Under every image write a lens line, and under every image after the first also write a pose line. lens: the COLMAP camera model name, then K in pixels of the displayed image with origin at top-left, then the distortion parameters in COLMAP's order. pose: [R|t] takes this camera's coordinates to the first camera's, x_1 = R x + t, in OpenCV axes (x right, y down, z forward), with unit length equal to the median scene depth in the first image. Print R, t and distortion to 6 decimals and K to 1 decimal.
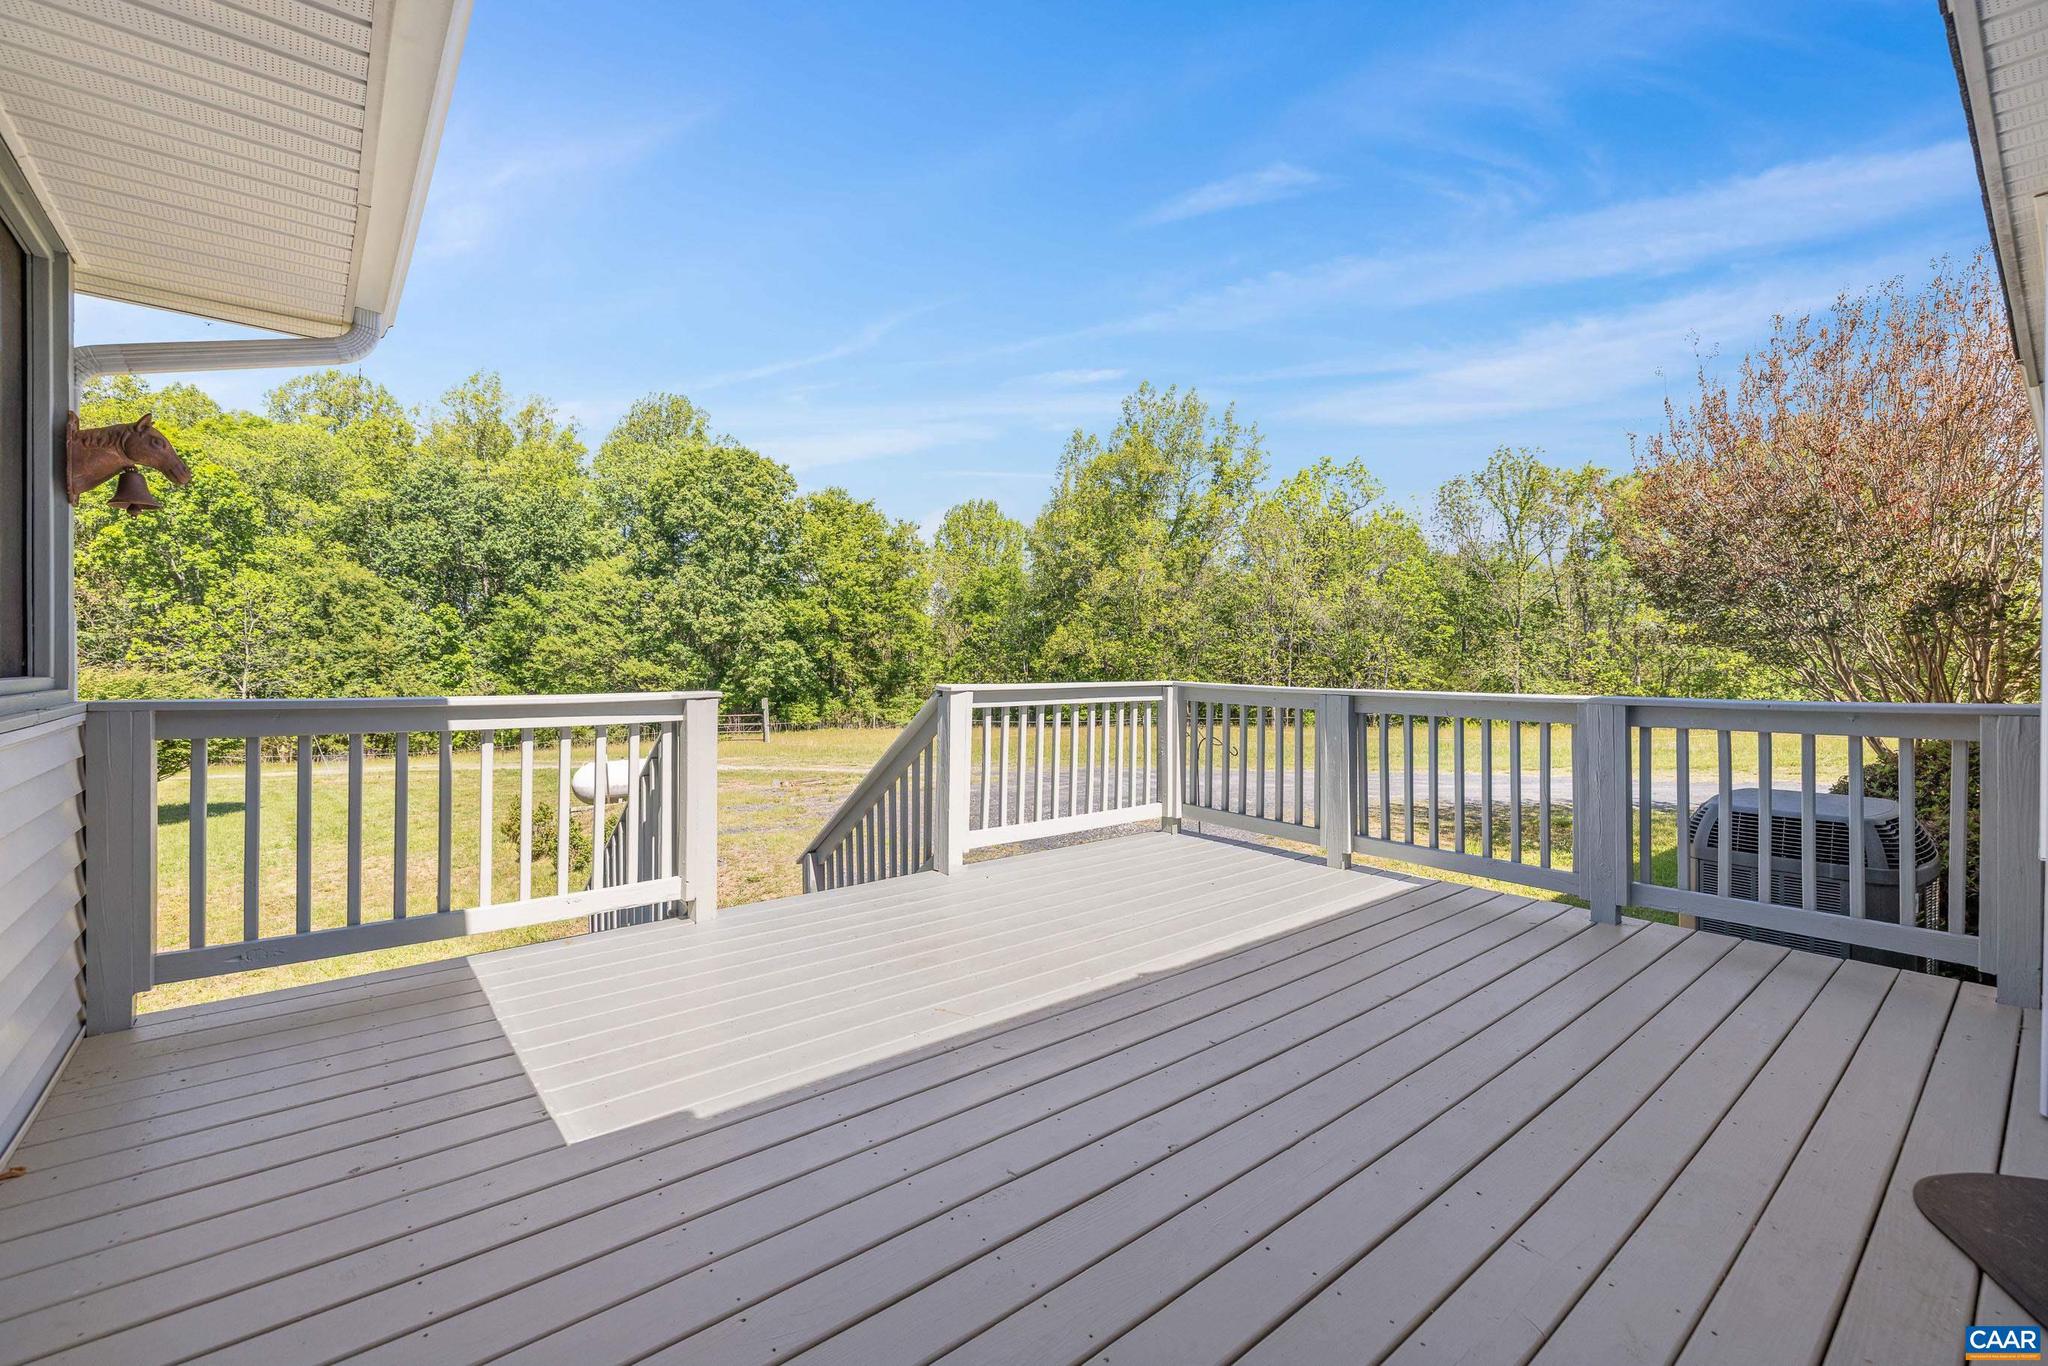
lens RADIAL K [[877.7, 0, 1017.2], [0, 877.7, 660.0], [0, 0, 1]] dist [0.004876, -0.001351]
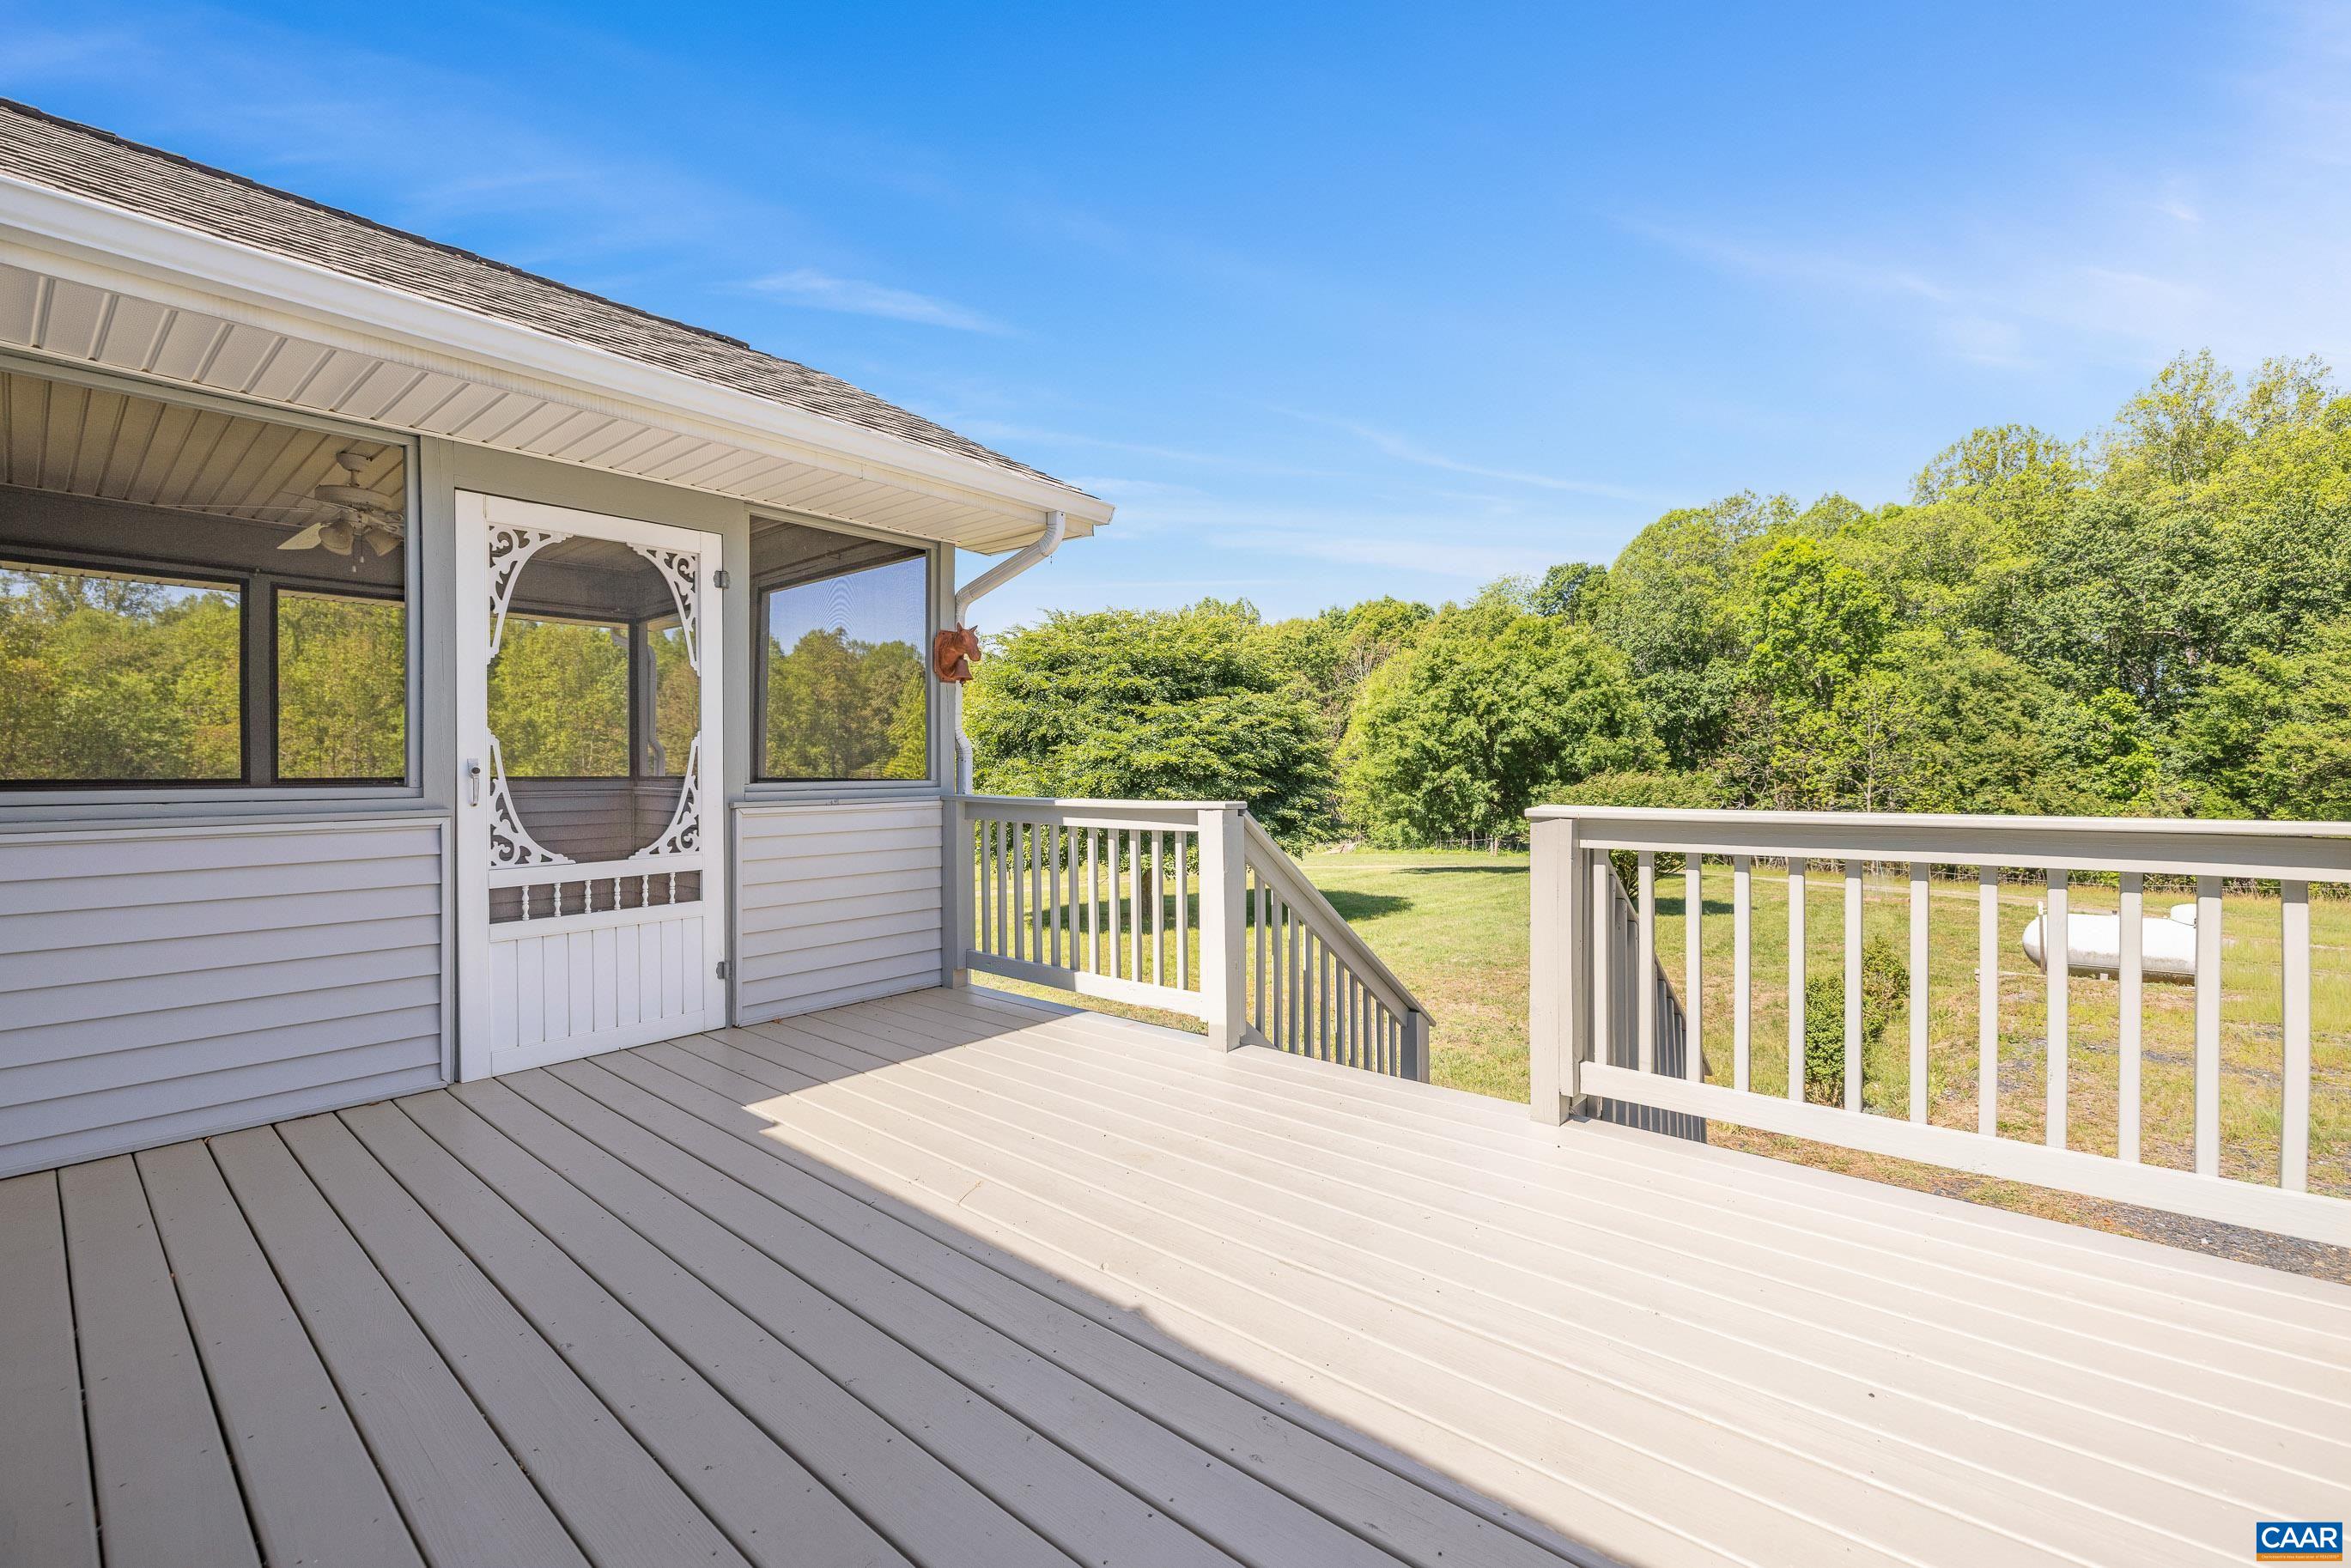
lens RADIAL K [[1007.5, 0, 1199.2], [0, 1007.5, 756.4], [0, 0, 1]] dist [0.004876, -0.001351]
pose [[0.171496, -0.016745, -0.985042, 0.071287], [0.009343, 0.999838, -0.015369, 0.000406], [0.985140, -0.006568, 0.171625, 0.081893]]
